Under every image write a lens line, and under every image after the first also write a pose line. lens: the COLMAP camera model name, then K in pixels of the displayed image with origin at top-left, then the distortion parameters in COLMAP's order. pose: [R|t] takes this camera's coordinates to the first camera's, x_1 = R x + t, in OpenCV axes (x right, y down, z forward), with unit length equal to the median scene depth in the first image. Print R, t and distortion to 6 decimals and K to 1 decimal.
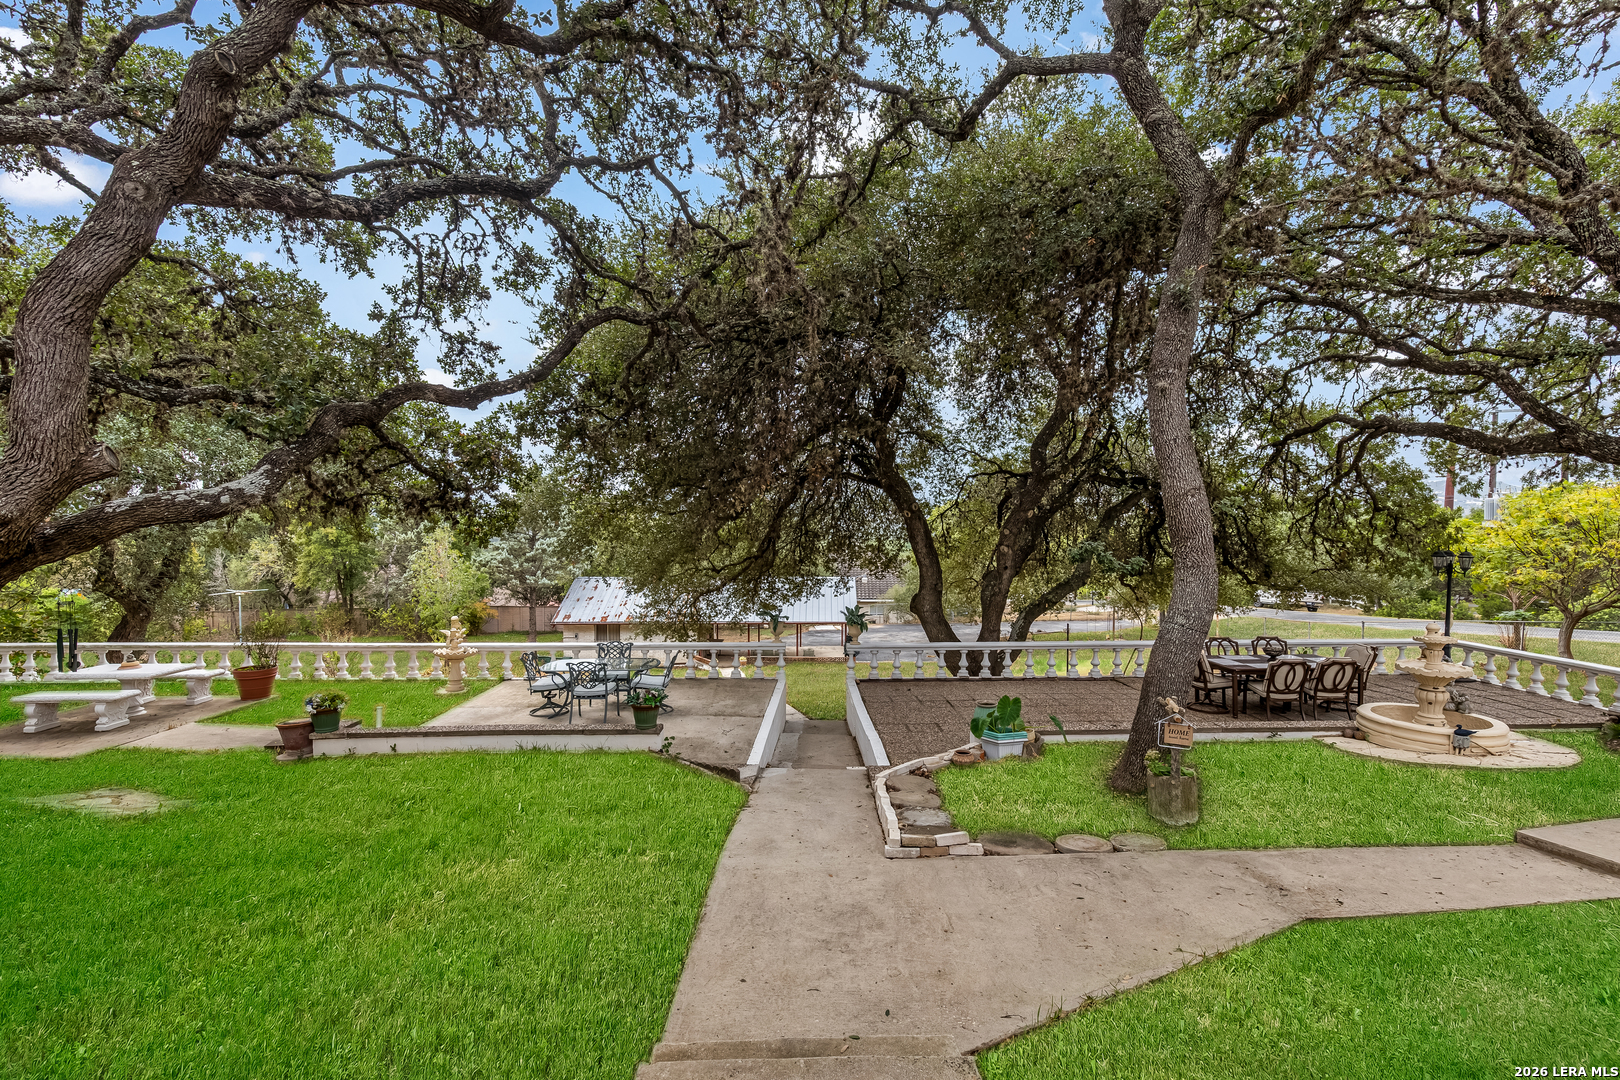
lens RADIAL K [[736.9, 0, 823.8], [0, 736.9, 537.6], [0, 0, 1]] dist [0.004176, -0.000248]
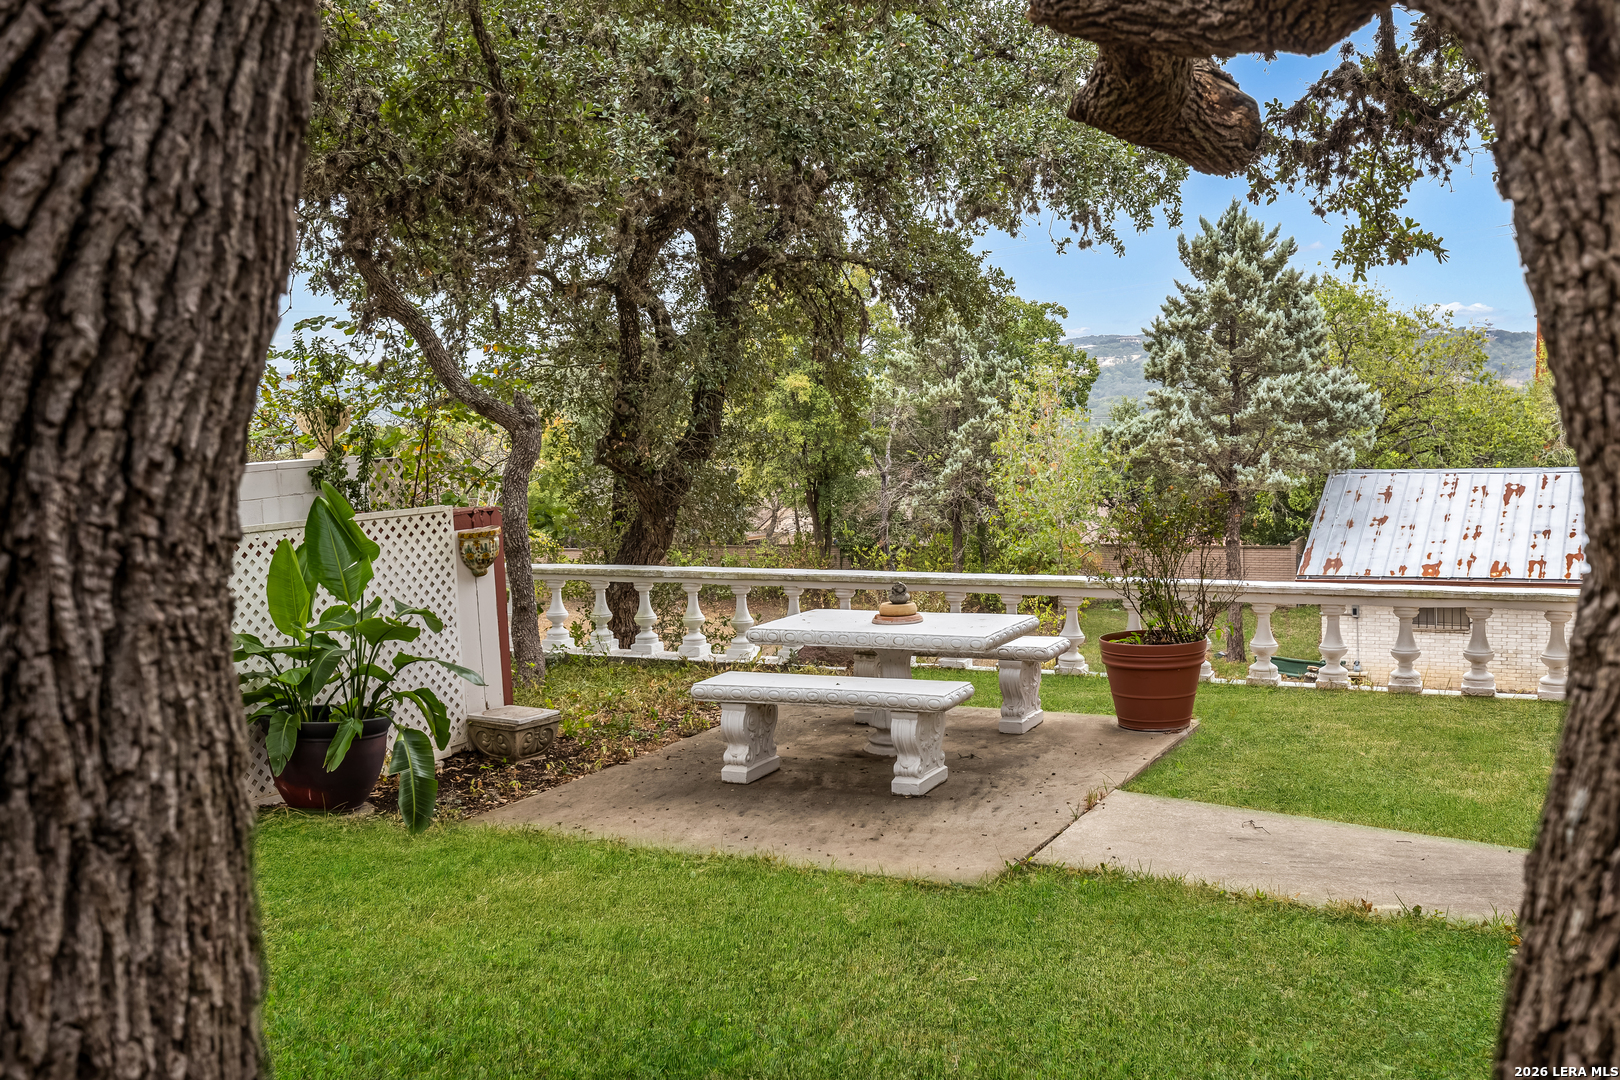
lens RADIAL K [[1567.6, 0, 812.7], [0, 1567.6, 540.5], [0, 0, 1]] dist [0.008531, 0.000000]
pose [[0.876118, 0.010745, -0.481977, -0.481049], [0.026584, 0.997154, 0.070553, 0.065557], [0.481363, -0.074625, 0.873339, 0.253589]]
